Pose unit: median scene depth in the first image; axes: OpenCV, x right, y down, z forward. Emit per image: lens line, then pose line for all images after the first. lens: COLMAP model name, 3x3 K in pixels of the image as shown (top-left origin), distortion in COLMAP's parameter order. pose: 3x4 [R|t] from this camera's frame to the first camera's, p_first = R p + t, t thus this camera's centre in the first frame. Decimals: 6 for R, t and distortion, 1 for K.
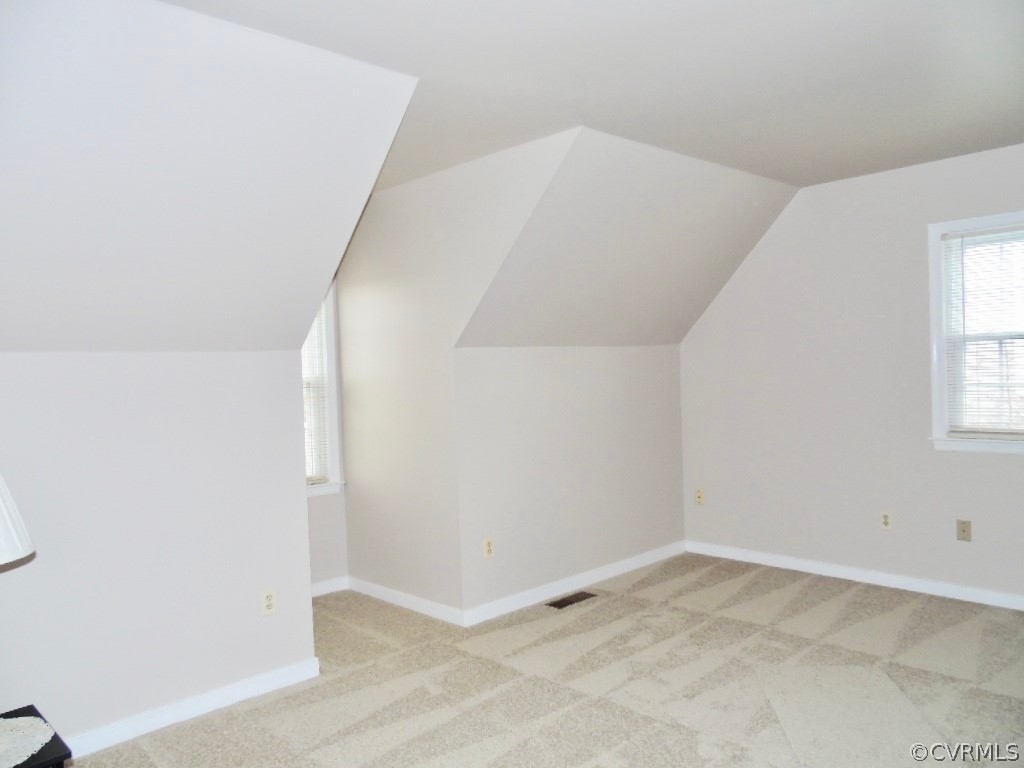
lens RADIAL K [[769.3, 0, 512.0], [0, 769.3, 384.0], [0, 0, 1]] dist [-0.005259, 0.010887]
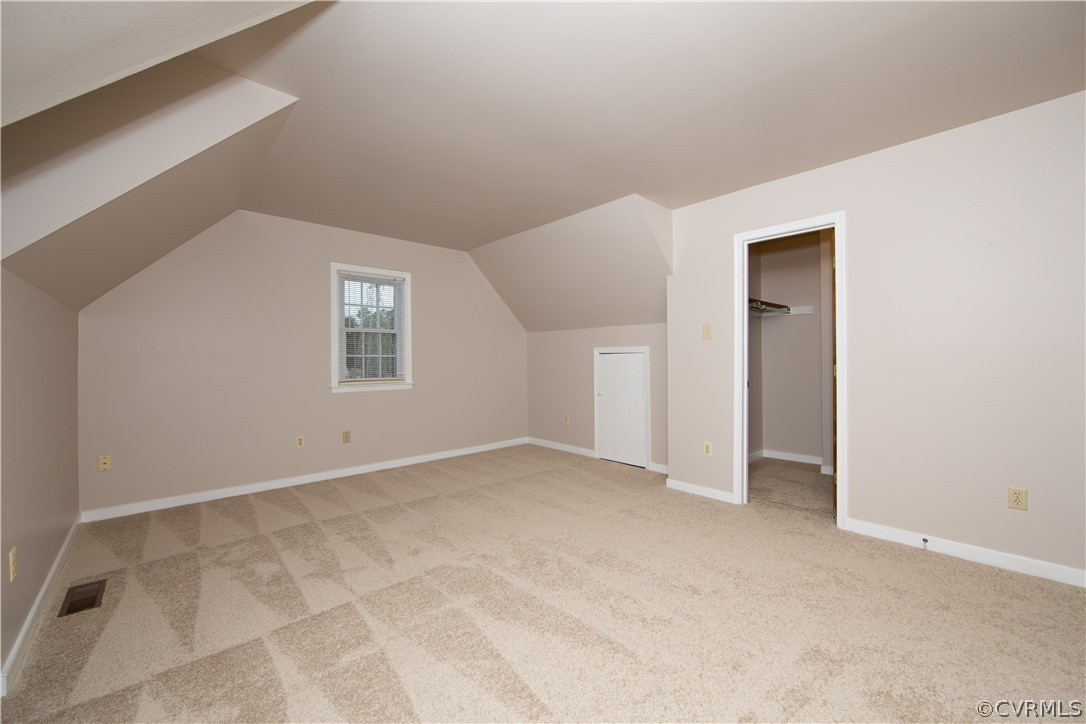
lens RADIAL K [[429.1, 0, 540.6], [0, 429.1, 359.6], [0, 0, 1]] dist [0.000478, 0.000293]
pose [[0.033275, 0.035089, 0.998830, -0.422252], [0.028895, 0.998932, -0.036056, 0.063592], [-0.999028, 0.030061, 0.032225, 0.546004]]
